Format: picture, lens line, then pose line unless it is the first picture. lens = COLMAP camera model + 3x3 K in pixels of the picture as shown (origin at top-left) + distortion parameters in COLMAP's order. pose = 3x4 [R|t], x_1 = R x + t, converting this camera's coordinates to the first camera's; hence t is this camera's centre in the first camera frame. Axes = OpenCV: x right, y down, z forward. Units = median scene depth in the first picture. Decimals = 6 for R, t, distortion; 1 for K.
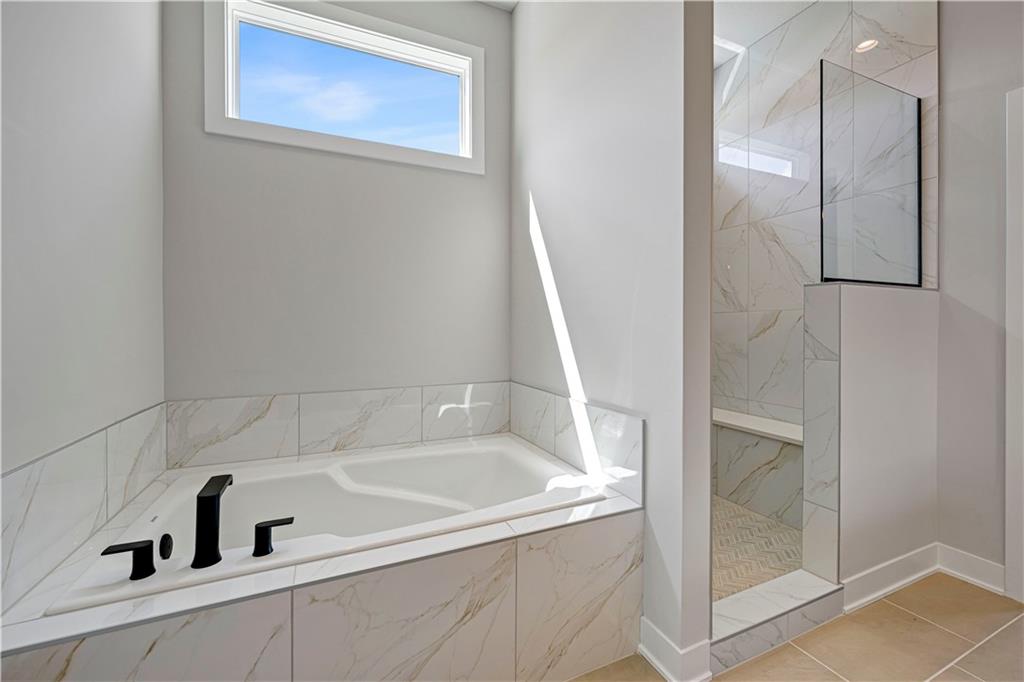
lens RADIAL K [[407.1, 0, 509.8], [0, 407.1, 333.8], [0, 0, 1]] dist [-0.002091, -0.000178]
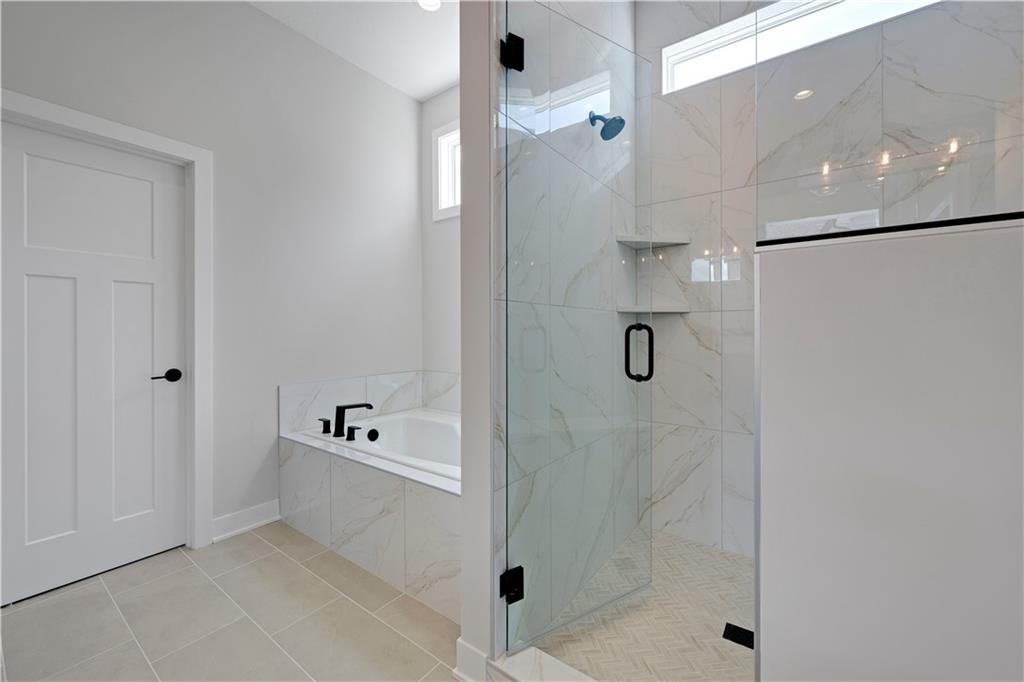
lens RADIAL K [[407.1, 0, 511.5], [0, 407.1, 332.9], [0, 0, 1]] dist [-0.002091, -0.000178]
pose [[0.501893, 0.011254, -0.864857, 1.541648], [-0.011343, 0.999915, 0.006429, -0.034519], [0.864856, 0.006584, 0.501978, 0.631495]]
